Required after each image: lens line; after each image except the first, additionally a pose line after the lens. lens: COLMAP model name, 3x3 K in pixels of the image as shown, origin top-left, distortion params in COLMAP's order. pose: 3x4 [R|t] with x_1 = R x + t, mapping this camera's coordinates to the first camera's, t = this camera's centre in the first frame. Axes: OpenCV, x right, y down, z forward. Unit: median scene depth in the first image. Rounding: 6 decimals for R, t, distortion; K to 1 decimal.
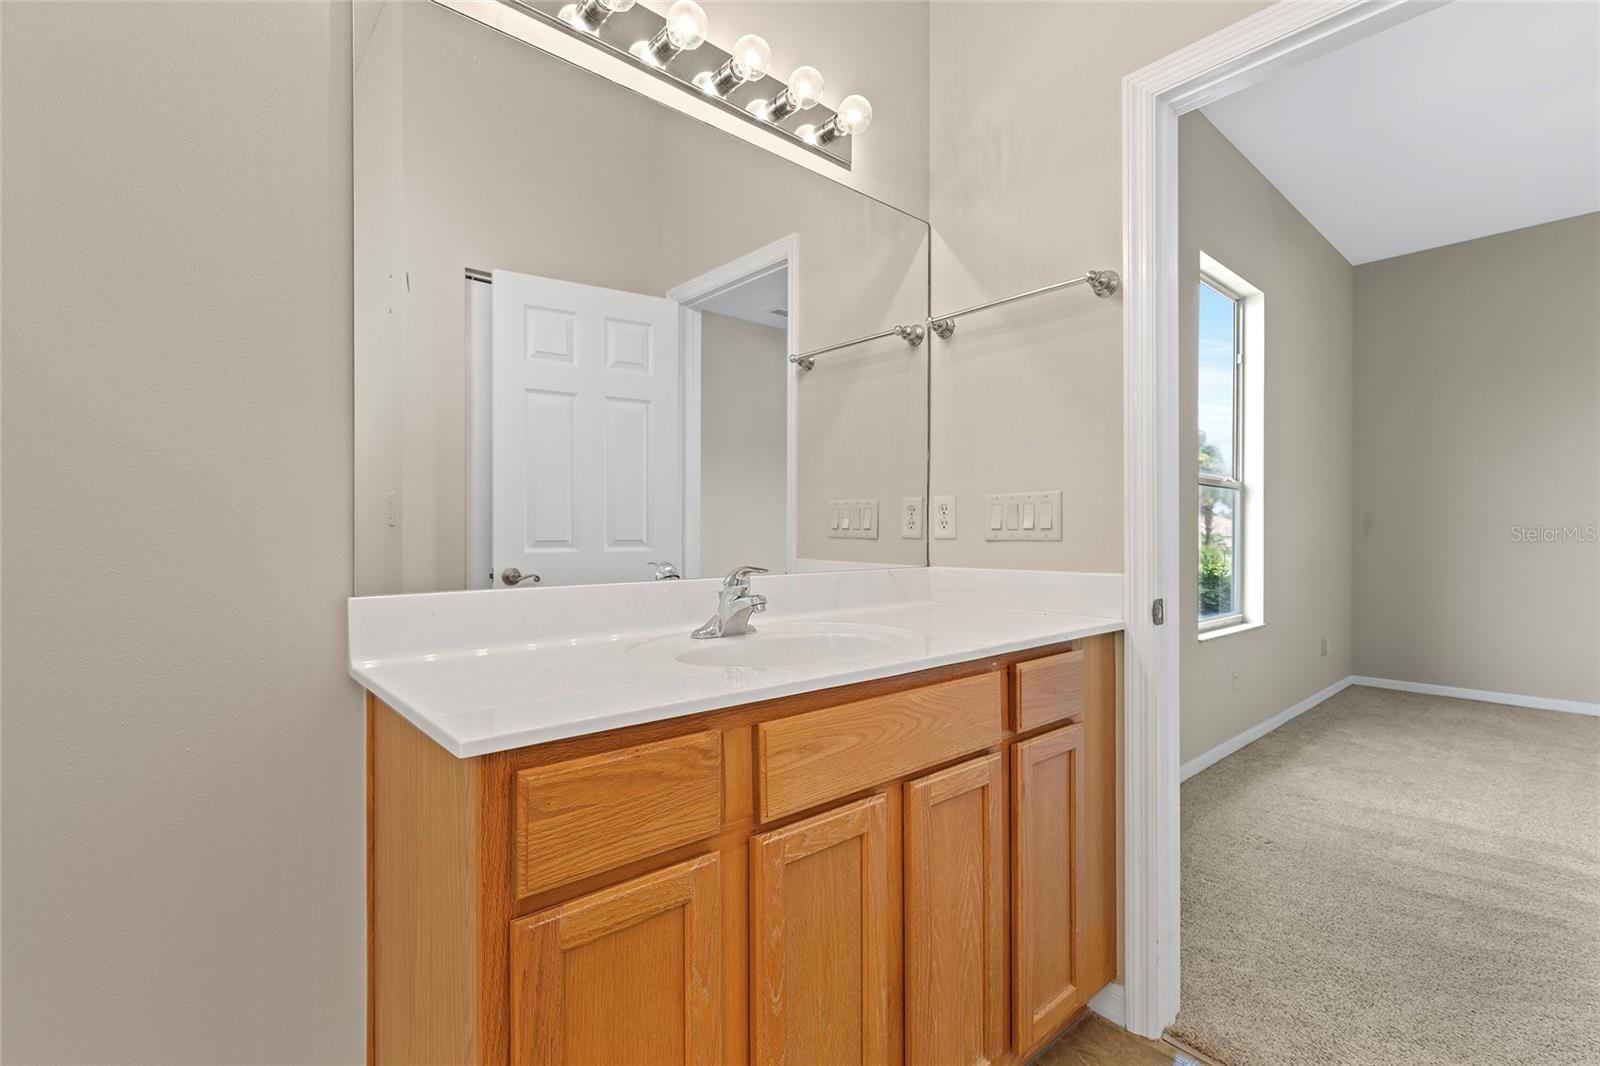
lens RADIAL K [[716.4, 0, 802.9], [0, 716.4, 535.5], [0, 0, 1]] dist [0.004453, -0.000411]
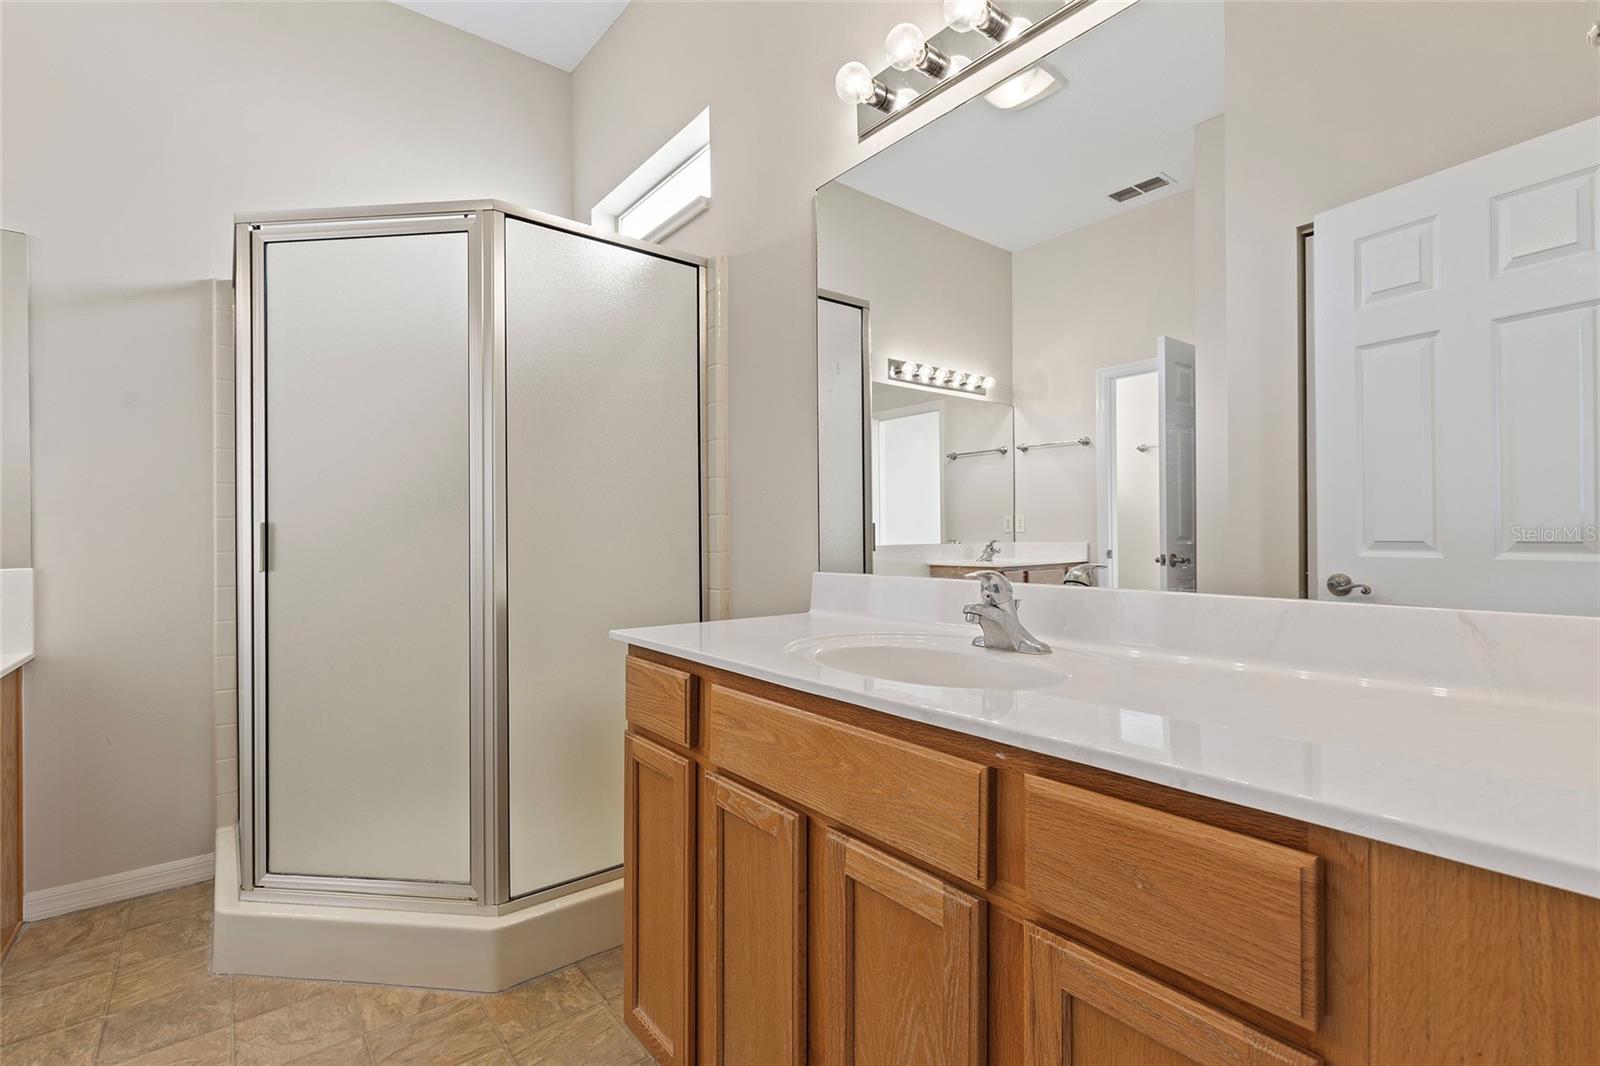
lens RADIAL K [[716.4, 0, 802.9], [0, 716.4, 535.5], [0, 0, 1]] dist [0.004453, -0.000411]
pose [[-0.040661, 0.002893, -0.999169, 0.792272], [0.001136, 0.999995, 0.002849, -0.002867], [0.999172, -0.001019, -0.040664, 0.796754]]
